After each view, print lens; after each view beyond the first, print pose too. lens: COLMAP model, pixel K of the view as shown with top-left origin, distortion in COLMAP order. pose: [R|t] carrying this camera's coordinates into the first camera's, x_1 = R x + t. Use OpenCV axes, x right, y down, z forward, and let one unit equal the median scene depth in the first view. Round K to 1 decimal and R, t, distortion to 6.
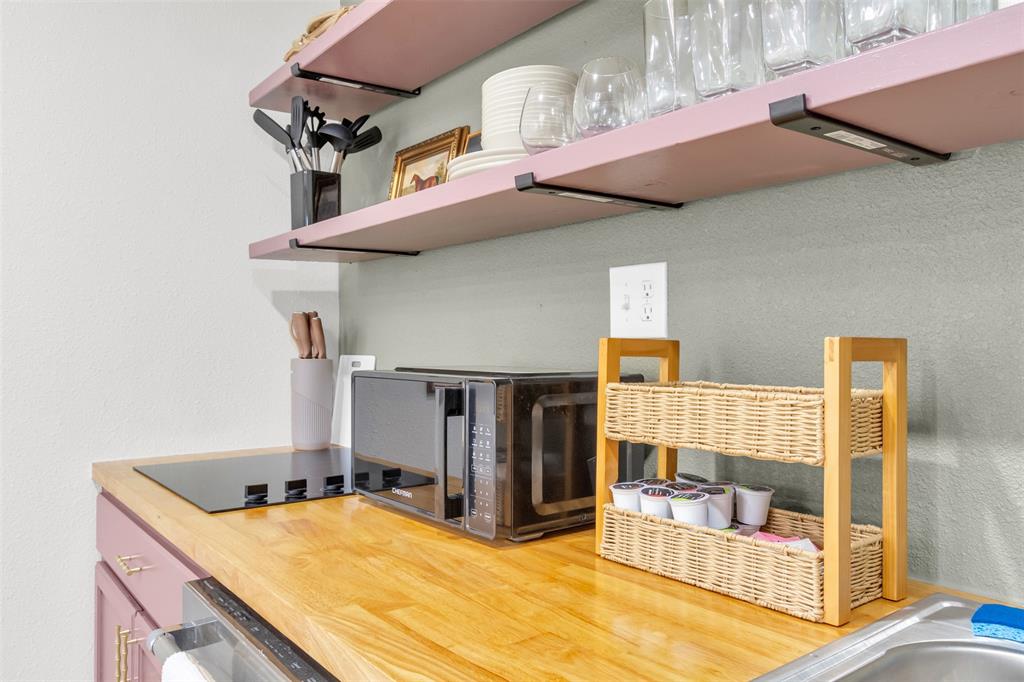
lens RADIAL K [[751.7, 0, 486.7], [0, 751.7, 337.8], [0, 0, 1]] dist [0.008818, -0.002468]
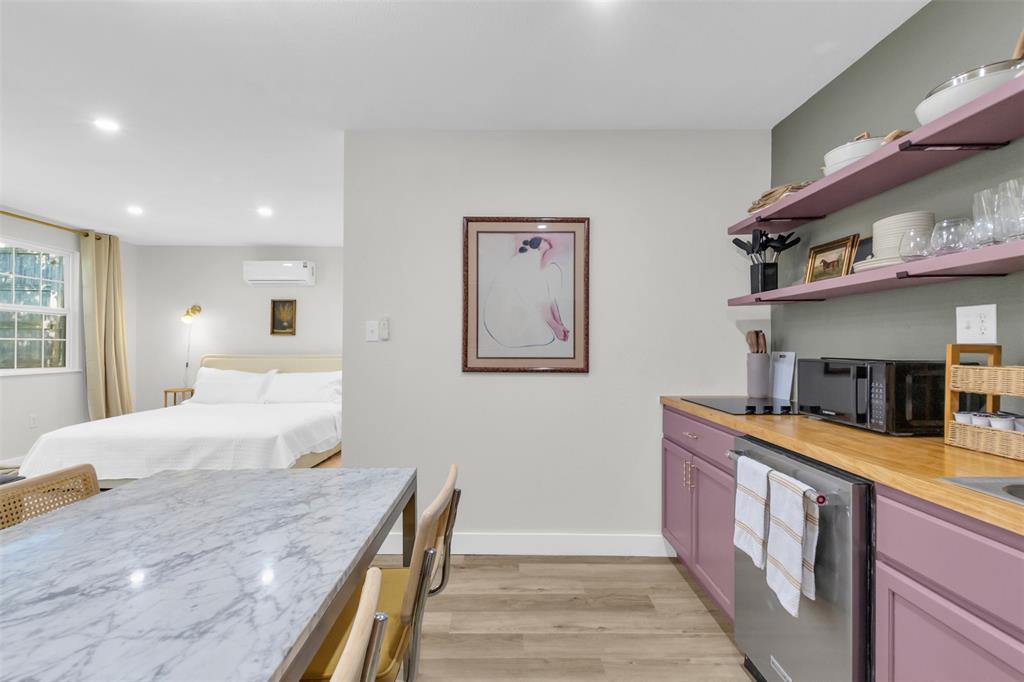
lens RADIAL K [[464.3, 0, 506.2], [0, 464.3, 345.7], [0, 0, 1]] dist [-0.000659, -0.000933]
pose [[0.809238, -0.000191, -0.587481, -0.077312], [0.007069, 0.999931, 0.009413, -0.014718], [0.587438, -0.011770, 0.809183, -0.684750]]
